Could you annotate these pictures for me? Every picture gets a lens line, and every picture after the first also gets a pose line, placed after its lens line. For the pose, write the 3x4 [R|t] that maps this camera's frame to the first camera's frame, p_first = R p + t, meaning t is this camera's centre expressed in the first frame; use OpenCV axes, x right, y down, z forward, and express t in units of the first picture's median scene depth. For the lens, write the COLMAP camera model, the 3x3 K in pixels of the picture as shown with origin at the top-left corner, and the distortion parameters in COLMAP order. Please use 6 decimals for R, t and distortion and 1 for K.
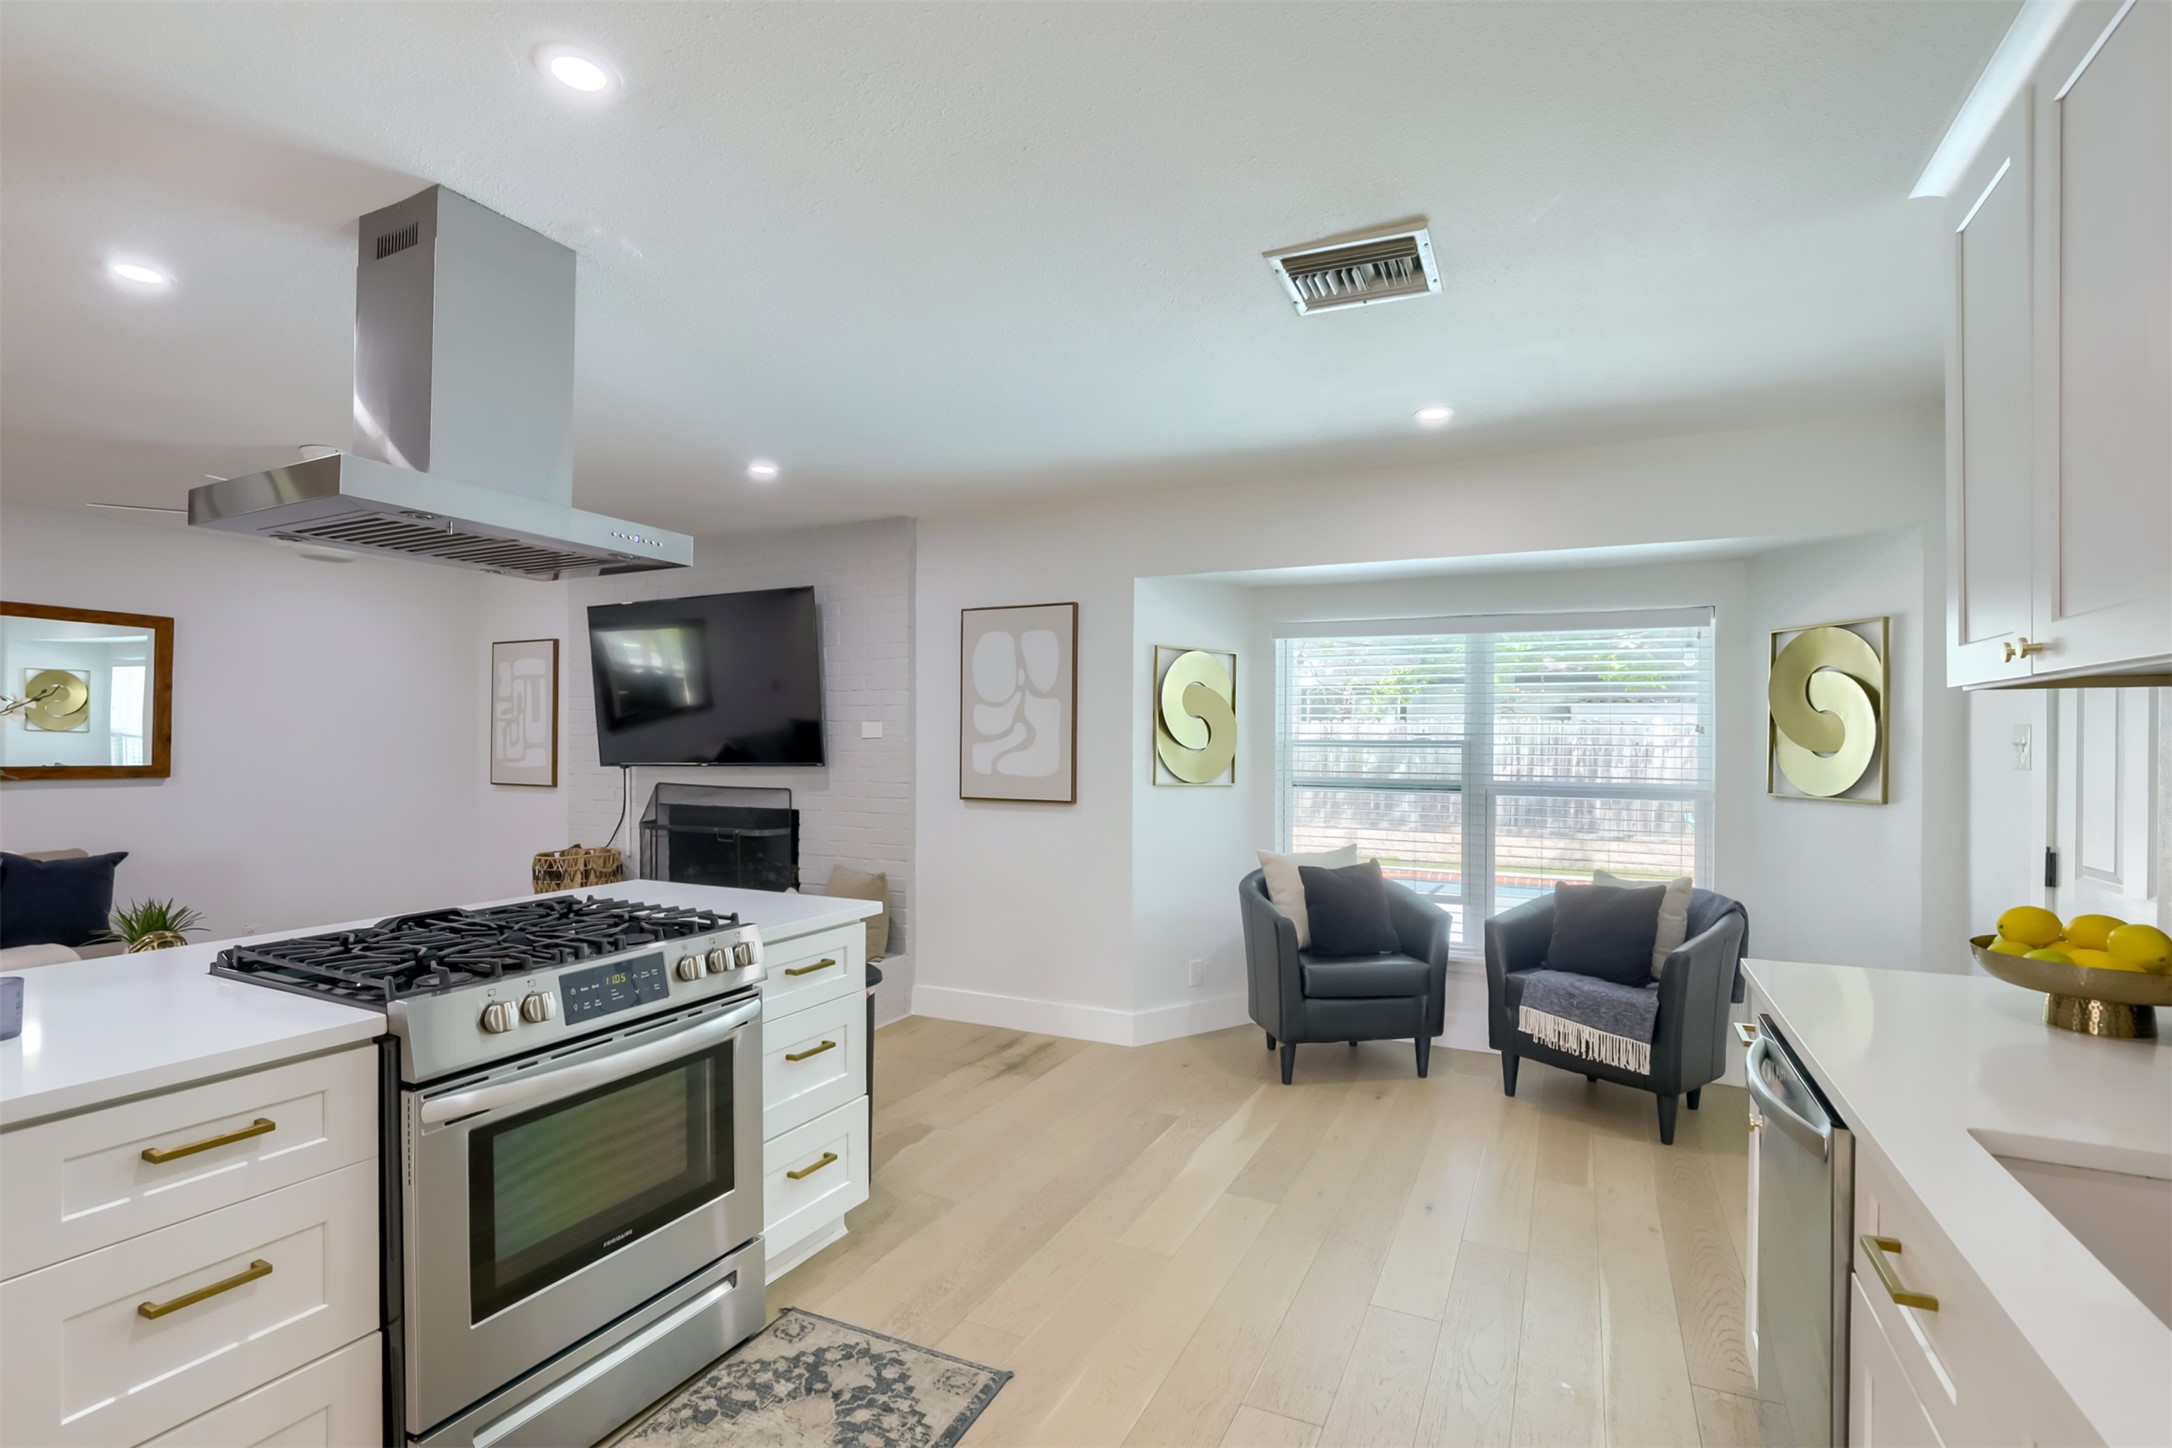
lens RADIAL K [[1003.6, 0, 1099.5], [0, 1003.6, 738.9], [0, 0, 1]] dist [-0.027352, 0.001272]
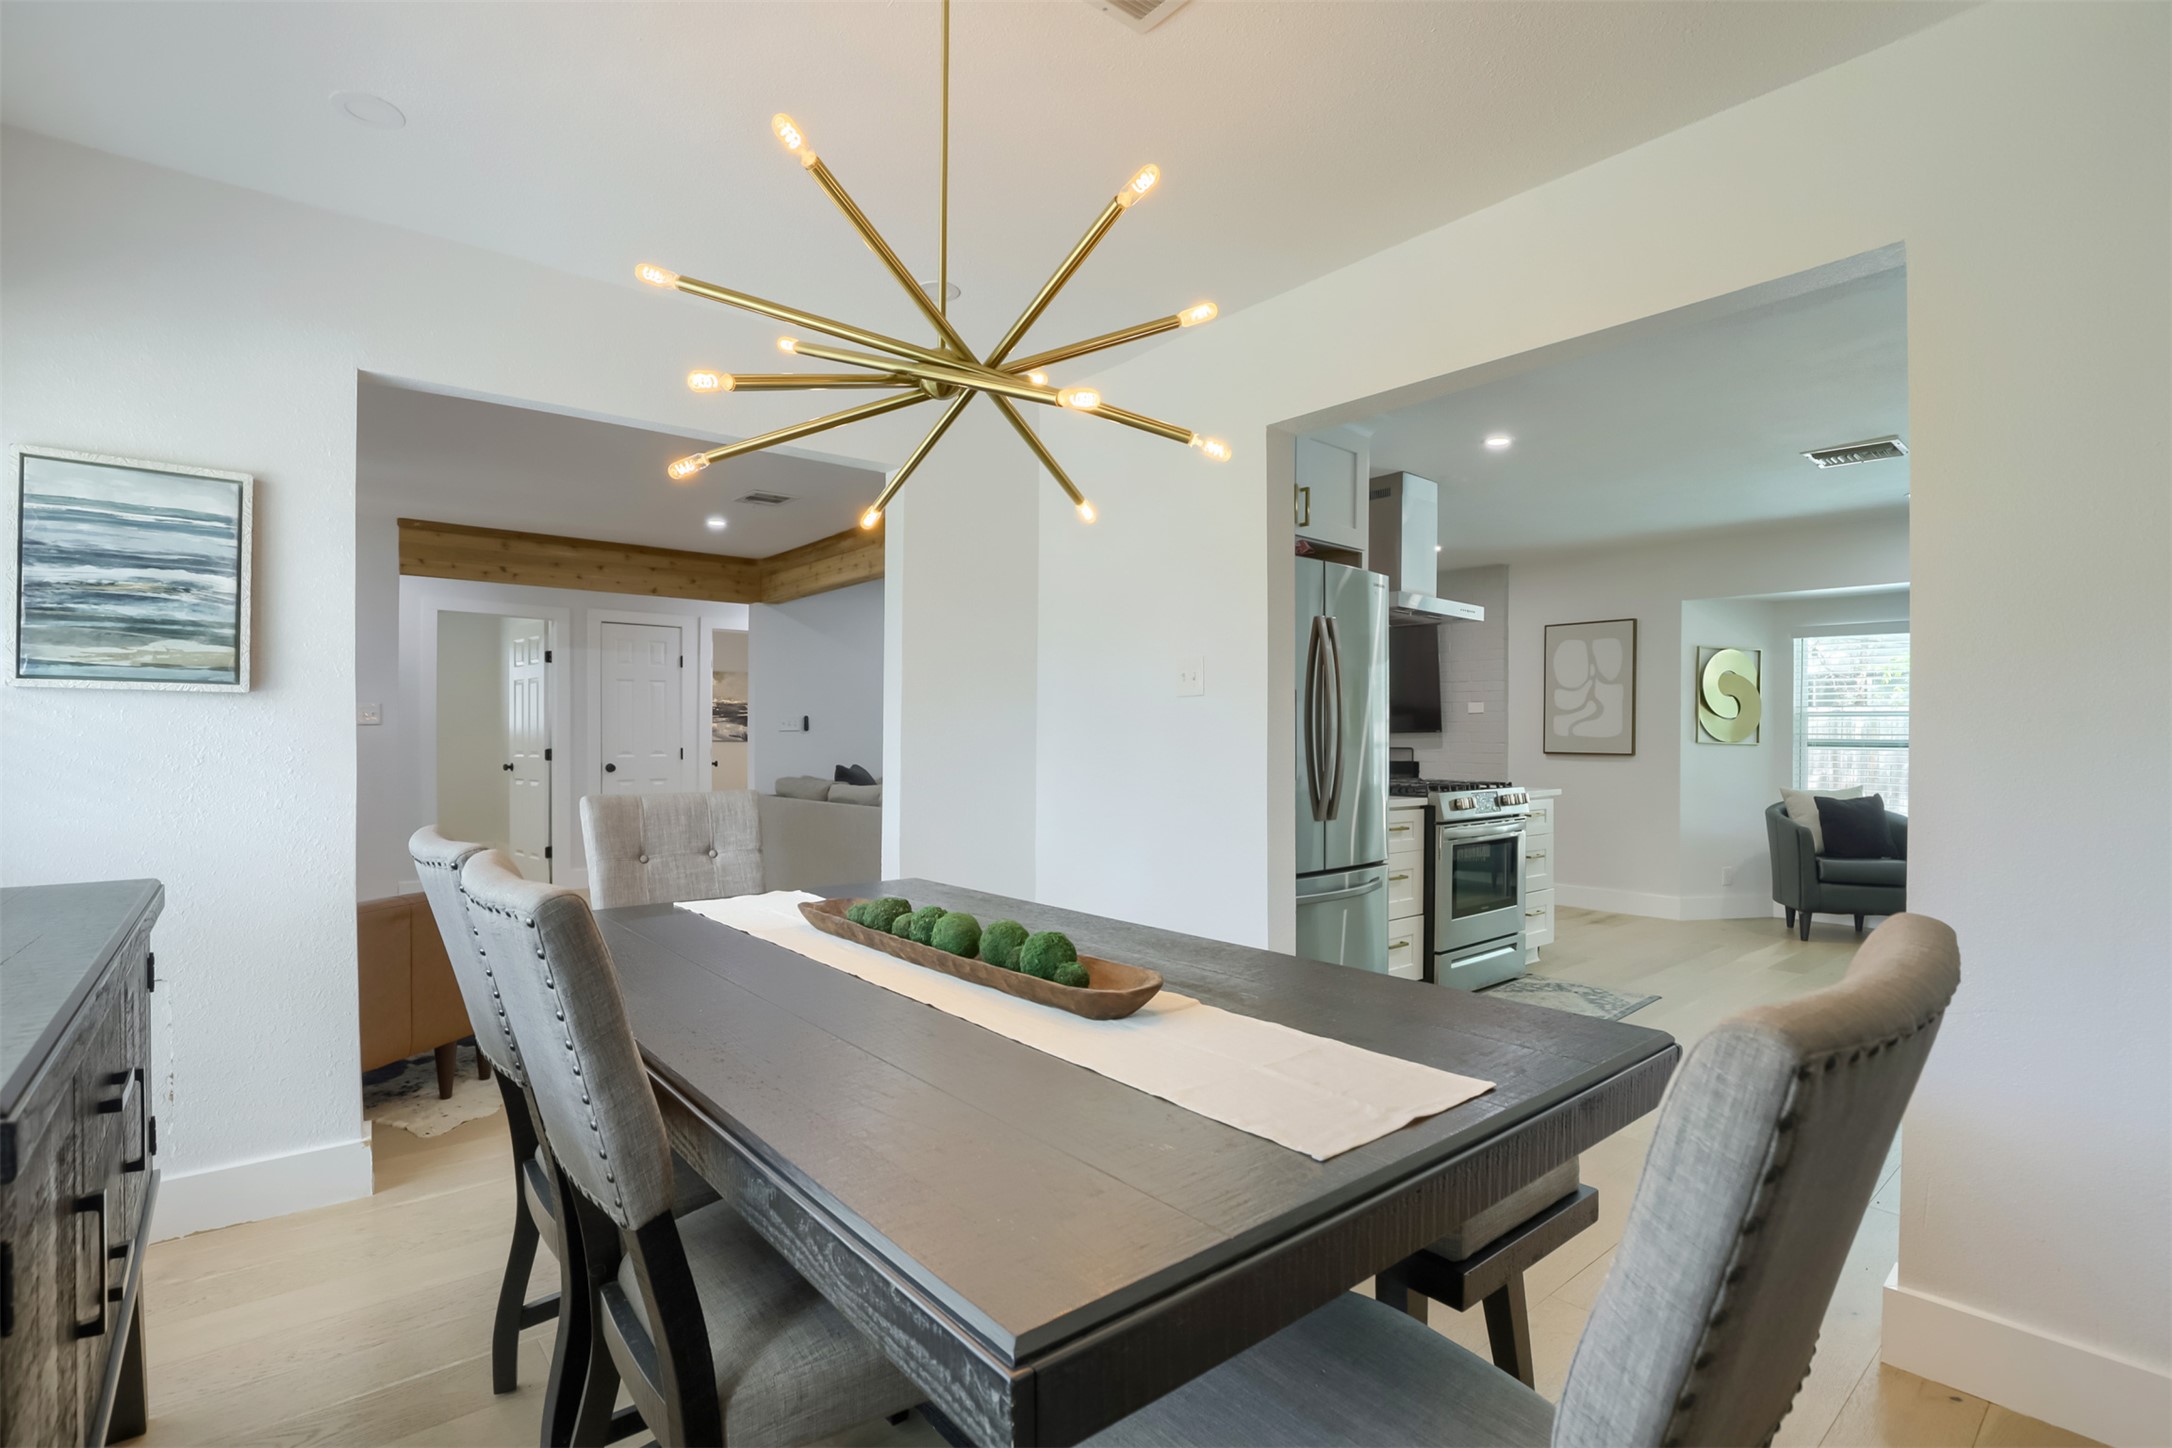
lens RADIAL K [[1003.6, 0, 1099.5], [0, 1003.6, 738.9], [0, 0, 1]] dist [-0.027352, 0.001272]
pose [[0.914695, 0.005181, -0.404111, -0.152200], [-0.004120, 0.999985, 0.003494, 0.038538], [0.404124, -0.001531, 0.914703, -0.655395]]
